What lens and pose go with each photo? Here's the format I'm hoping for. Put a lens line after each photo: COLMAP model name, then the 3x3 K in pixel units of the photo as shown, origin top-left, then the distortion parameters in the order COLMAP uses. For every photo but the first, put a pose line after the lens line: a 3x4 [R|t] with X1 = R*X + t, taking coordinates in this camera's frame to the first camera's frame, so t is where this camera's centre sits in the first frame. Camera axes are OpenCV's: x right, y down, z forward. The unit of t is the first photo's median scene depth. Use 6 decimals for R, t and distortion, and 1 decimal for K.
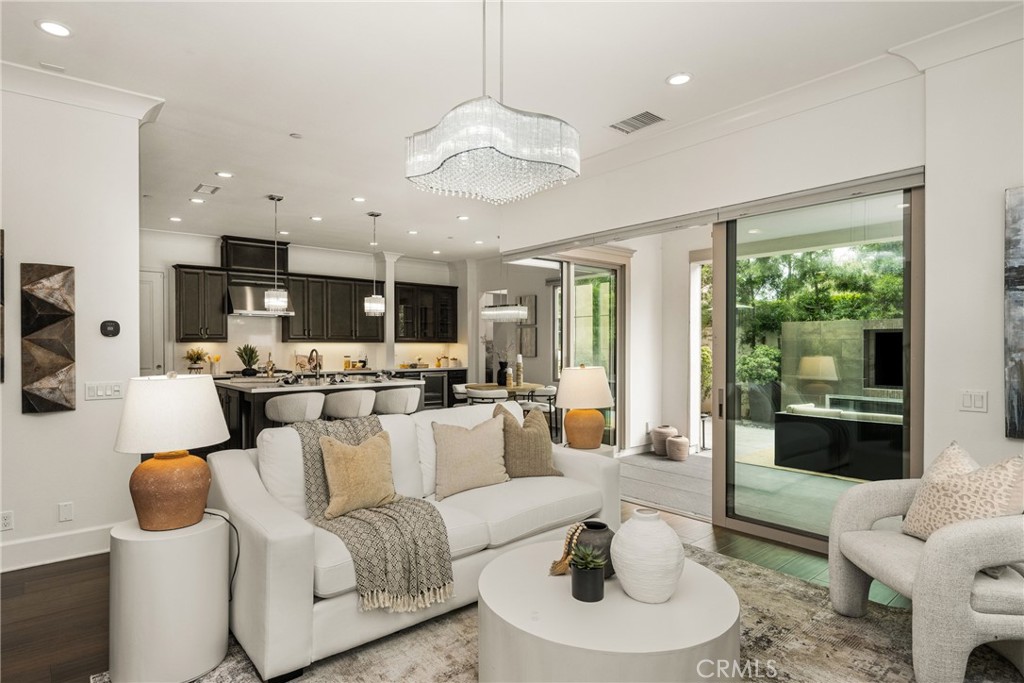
lens RADIAL K [[532.3, 0, 512.0], [0, 532.3, 341.5], [0, 0, 1]] dist [0.000415, 0.000047]
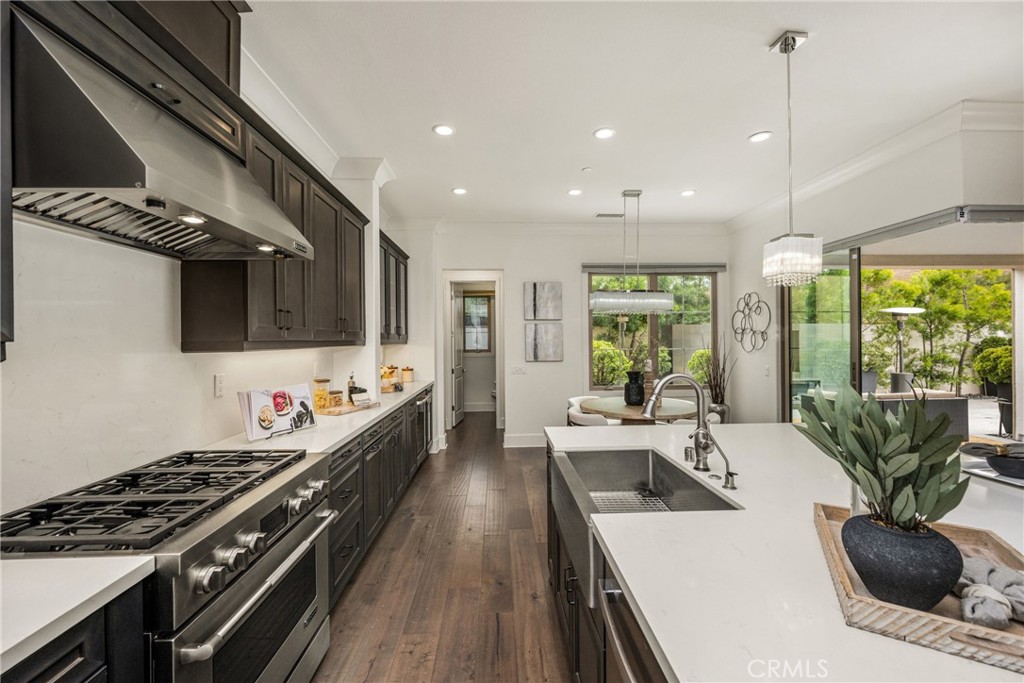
lens RADIAL K [[409.2, 0, 512.0], [0, 409.2, 341.5], [0, 0, 1]] dist [0.007096, -0.000223]
pose [[0.633667, -0.005121, 0.773589, -0.439414], [-0.001799, 0.999966, 0.008093, -0.004433], [-0.773604, -0.006520, 0.633636, 0.650495]]
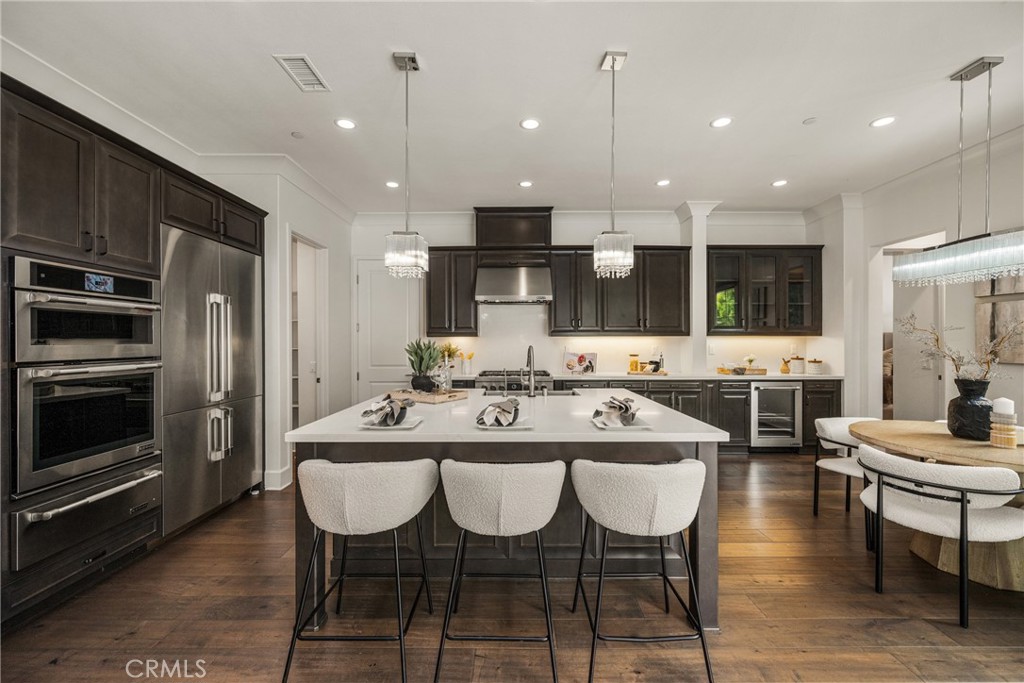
lens RADIAL K [[409.2, 0, 512.0], [0, 409.2, 341.5], [0, 0, 1]] dist [0.007096, -0.000223]
pose [[0.739862, 0.000535, -0.672759, -0.053150], [0.006027, 0.999954, 0.007423, 0.004095], [0.672732, -0.009547, 0.739825, 0.445796]]
